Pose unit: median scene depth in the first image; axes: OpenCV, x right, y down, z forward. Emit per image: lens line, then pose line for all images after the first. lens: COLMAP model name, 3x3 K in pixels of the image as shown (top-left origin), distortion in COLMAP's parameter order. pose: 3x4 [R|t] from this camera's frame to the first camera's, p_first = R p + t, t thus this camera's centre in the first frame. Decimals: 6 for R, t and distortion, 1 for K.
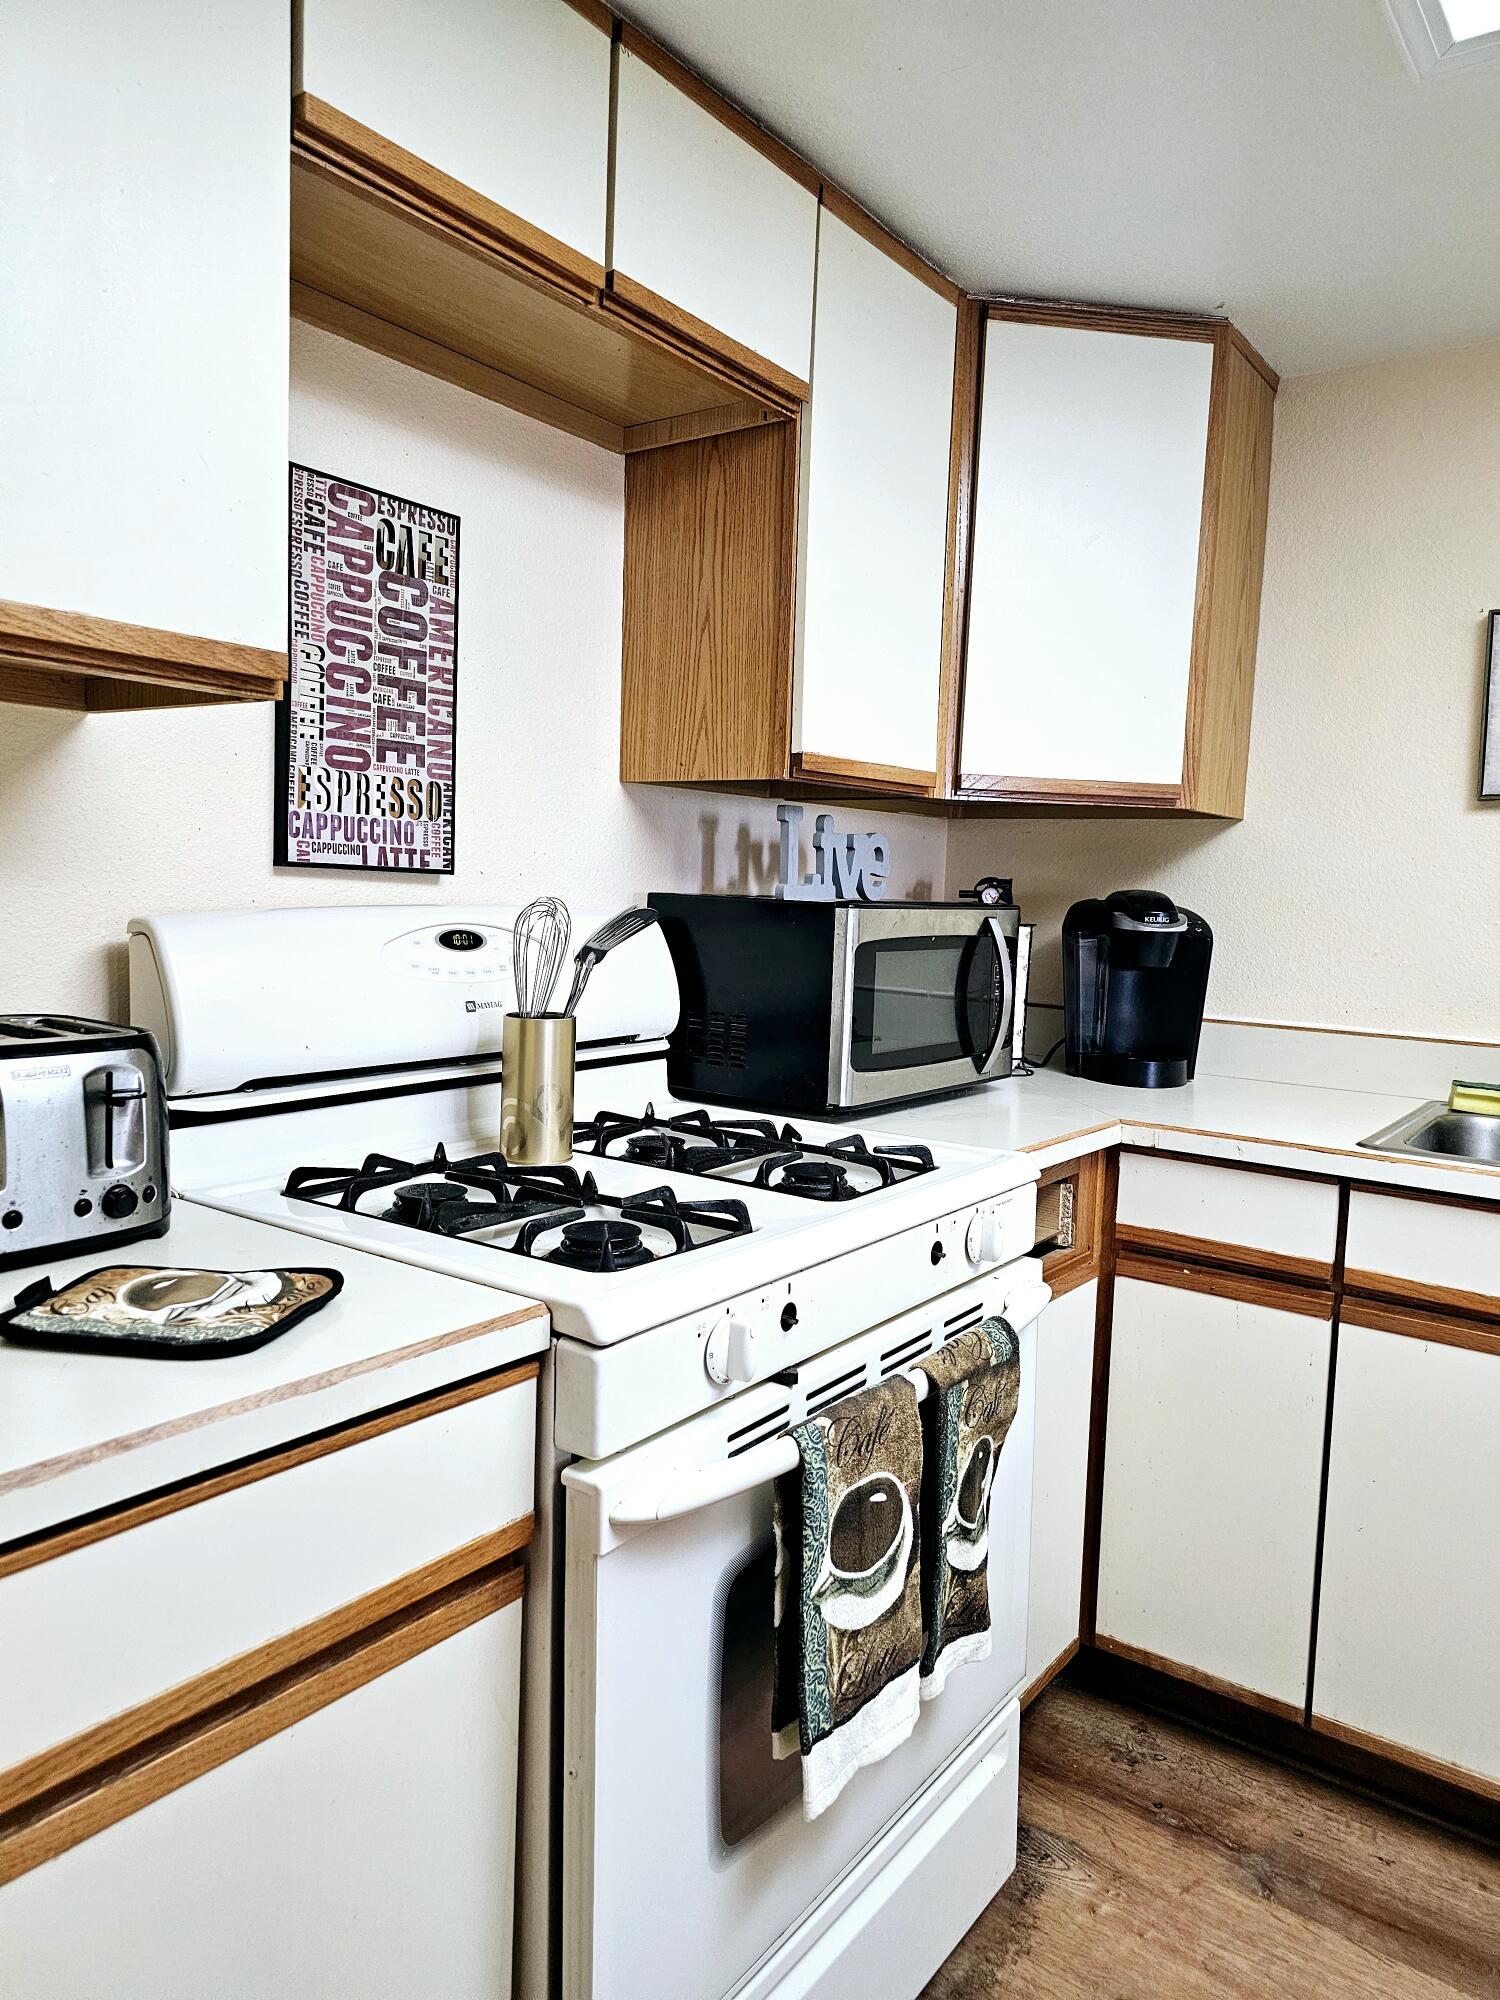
lens RADIAL K [[1325.1, 0, 738.8], [0, 1325.1, 988.1], [0, 0, 1]] dist [0.039308, -0.034775]
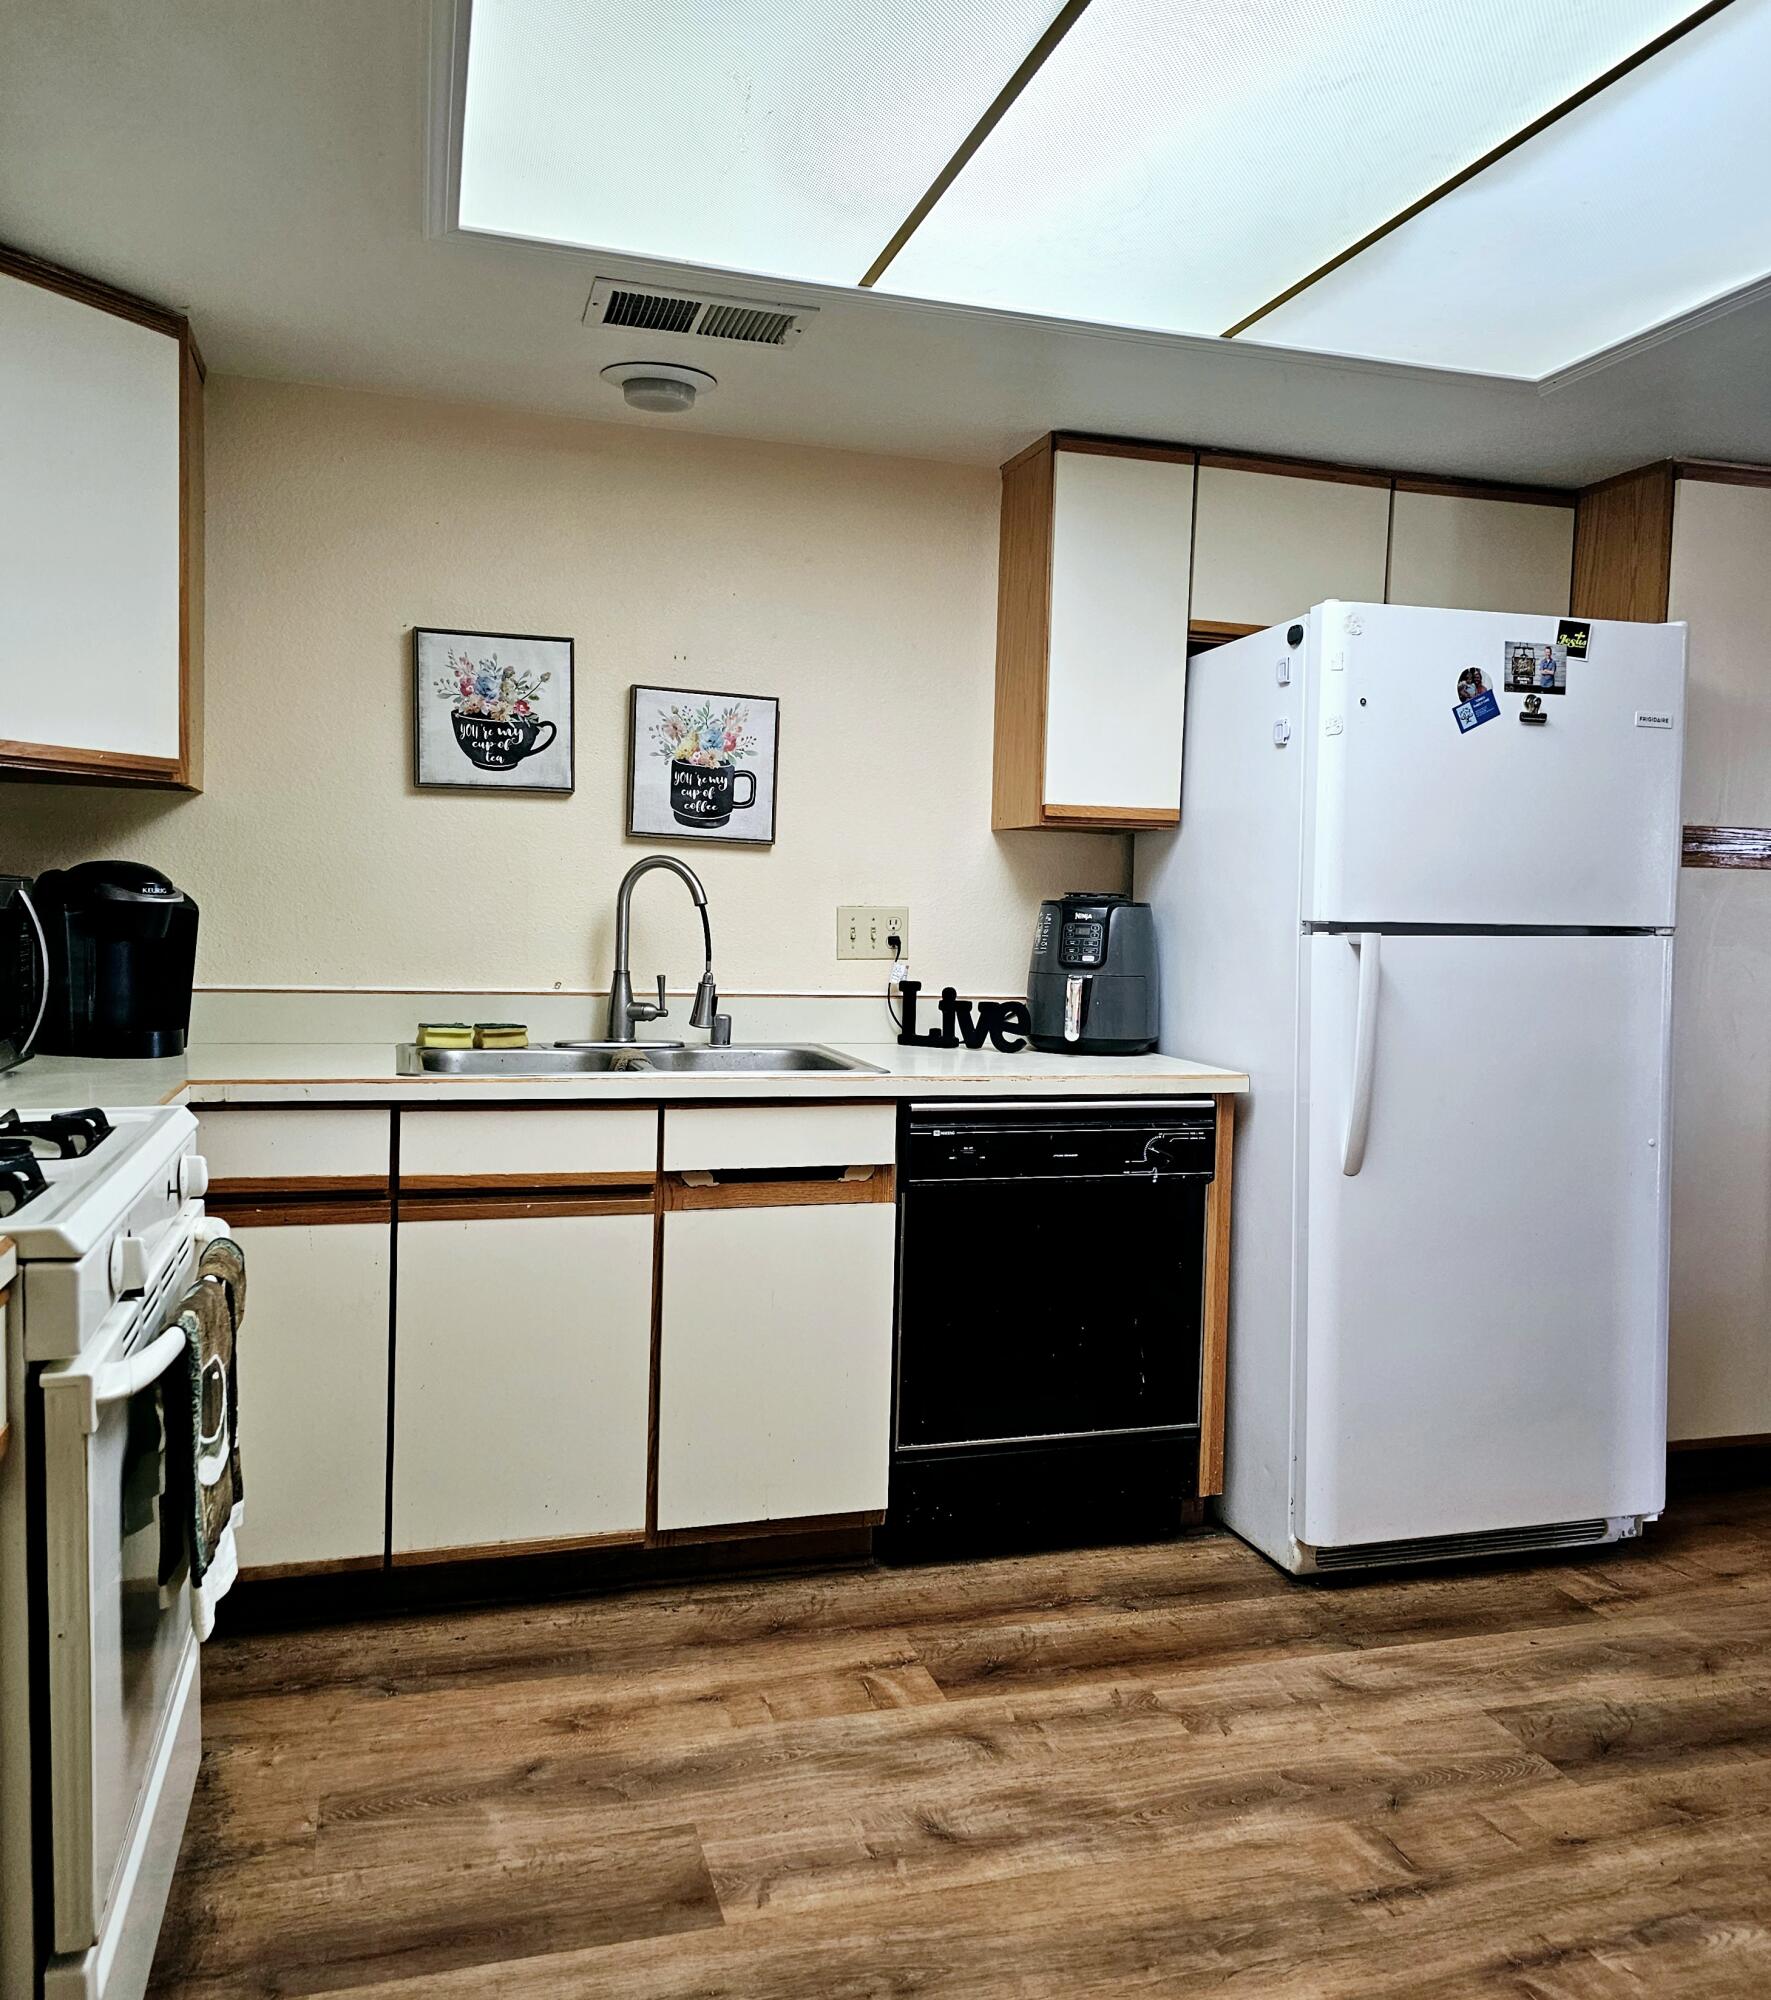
lens RADIAL K [[1605.4, 0, 887.6], [0, 1605.4, 1007.3], [0, 0, 1]] dist [0.001783, -0.001501]
pose [[0.598713, -0.070000, 0.797899, -0.431481], [0.053574, 0.997443, 0.047306, 0.011307], [-0.799170, 0.014424, 0.600932, -0.229851]]
